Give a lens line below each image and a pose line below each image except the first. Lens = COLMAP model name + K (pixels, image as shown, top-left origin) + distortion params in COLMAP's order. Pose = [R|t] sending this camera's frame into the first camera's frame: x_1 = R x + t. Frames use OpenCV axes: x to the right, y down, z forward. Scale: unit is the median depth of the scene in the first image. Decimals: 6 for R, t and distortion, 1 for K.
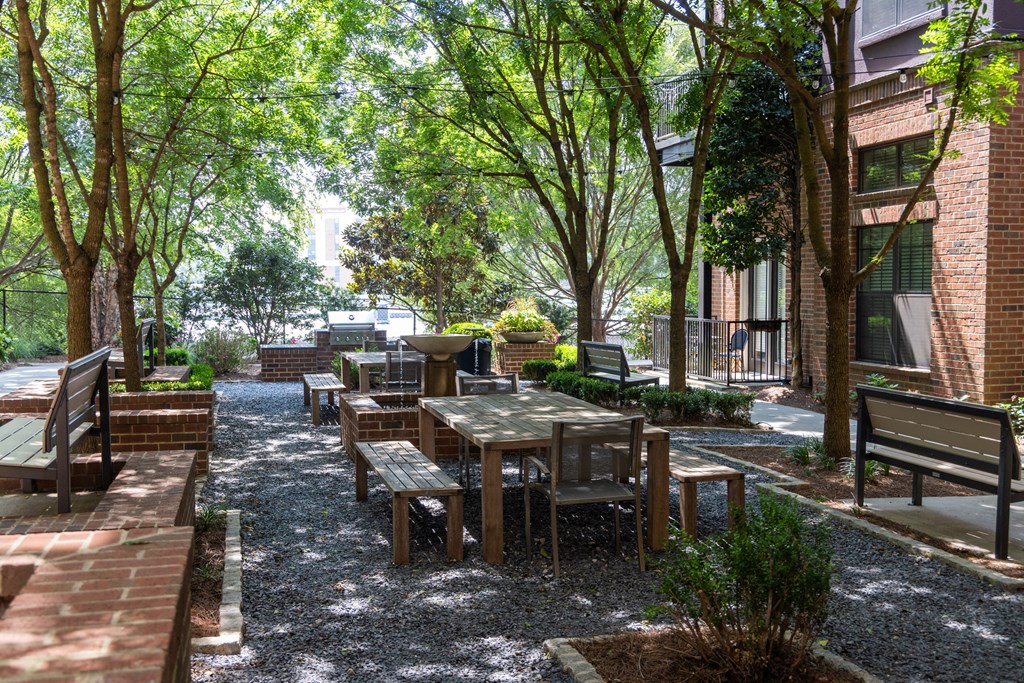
lens RADIAL K [[1221.5, 0, 513.4], [0, 1221.5, 341.0], [0, 0, 1]] dist [0.003333, 0.000000]
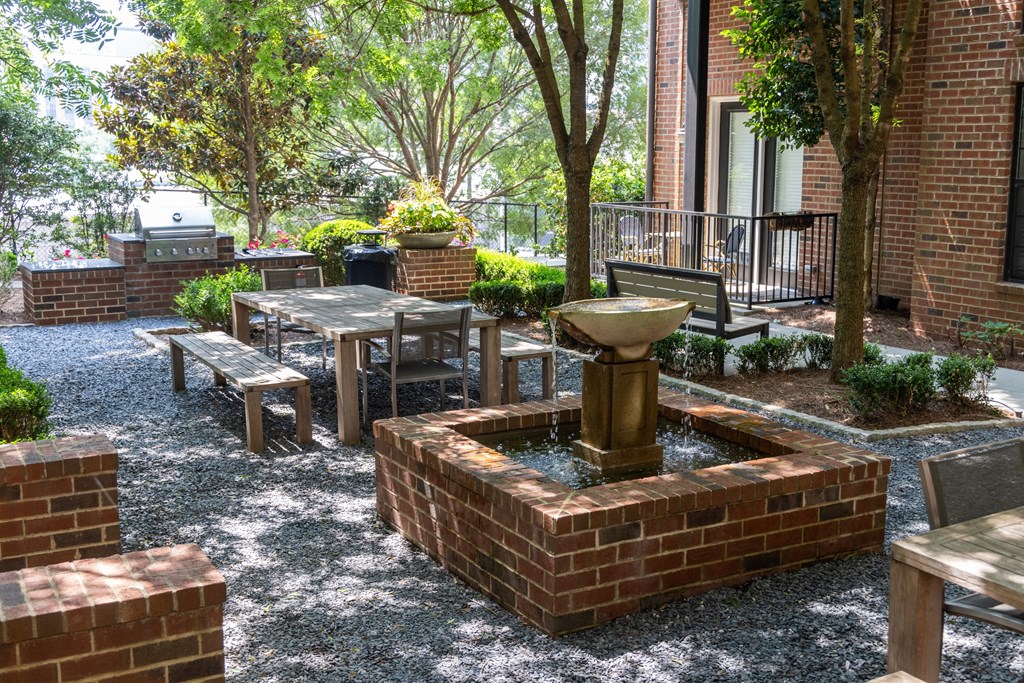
lens RADIAL K [[1221.5, 0, 510.6], [0, 1221.5, 345.1], [0, 0, 1]] dist [0.003333, 0.000000]
pose [[0.960313, -0.046614, 0.275002, -0.127657], [0.012650, 0.992201, 0.124007, -0.026502], [-0.278638, -0.115606, 0.953413, 0.302424]]
